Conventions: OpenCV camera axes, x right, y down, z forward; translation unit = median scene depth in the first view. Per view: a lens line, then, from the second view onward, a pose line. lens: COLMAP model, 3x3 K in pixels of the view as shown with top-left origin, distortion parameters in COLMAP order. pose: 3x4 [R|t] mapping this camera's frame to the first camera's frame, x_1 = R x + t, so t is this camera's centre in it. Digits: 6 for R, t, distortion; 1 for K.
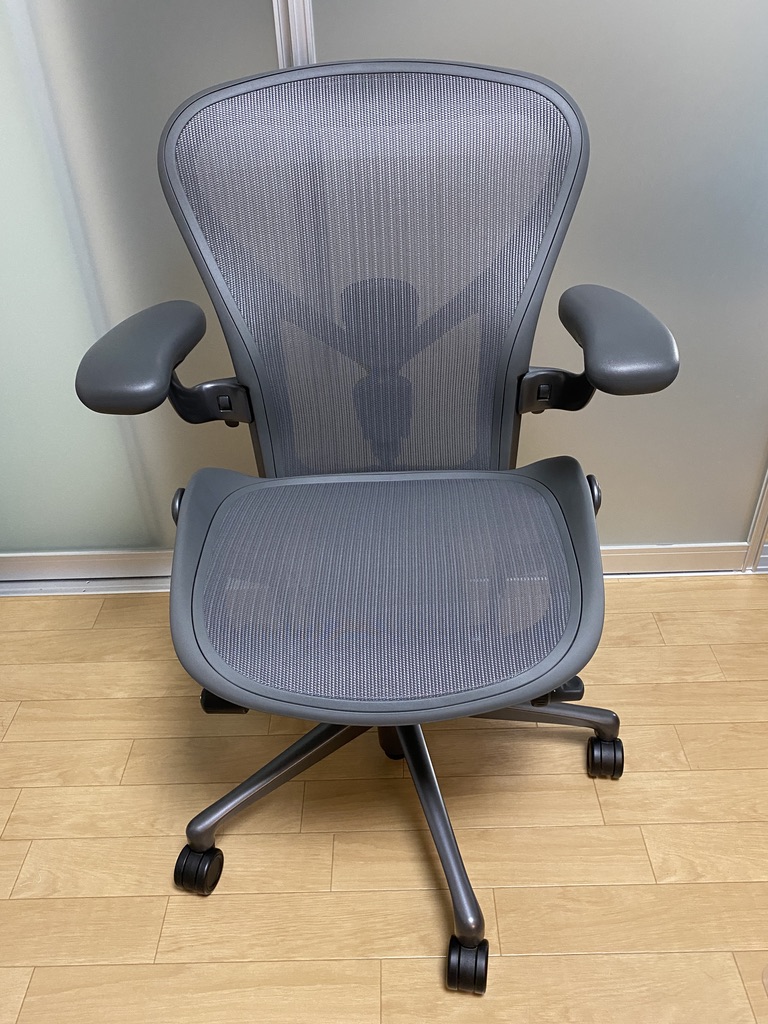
lens RADIAL K [[782.9, 0, 382.9], [0, 782.9, 485.5], [0, 0, 1]] dist [-0.003870, 0.000511]
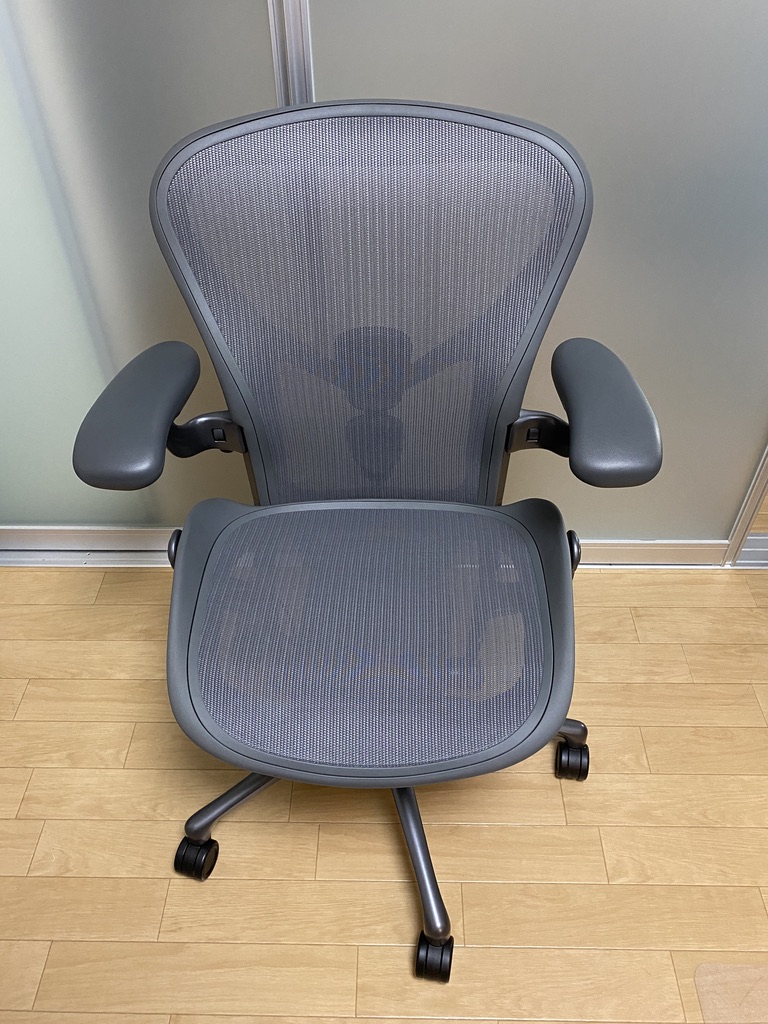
lens RADIAL K [[786.5, 0, 375.7], [0, 786.5, 479.4], [0, 0, 1]] dist [0.000844, -0.004575]
pose [[0.999574, 0.028788, -0.004817, 0.008223], [-0.027725, 0.988032, 0.151735, -0.212237], [0.009128, -0.151537, 0.988409, -0.017333]]
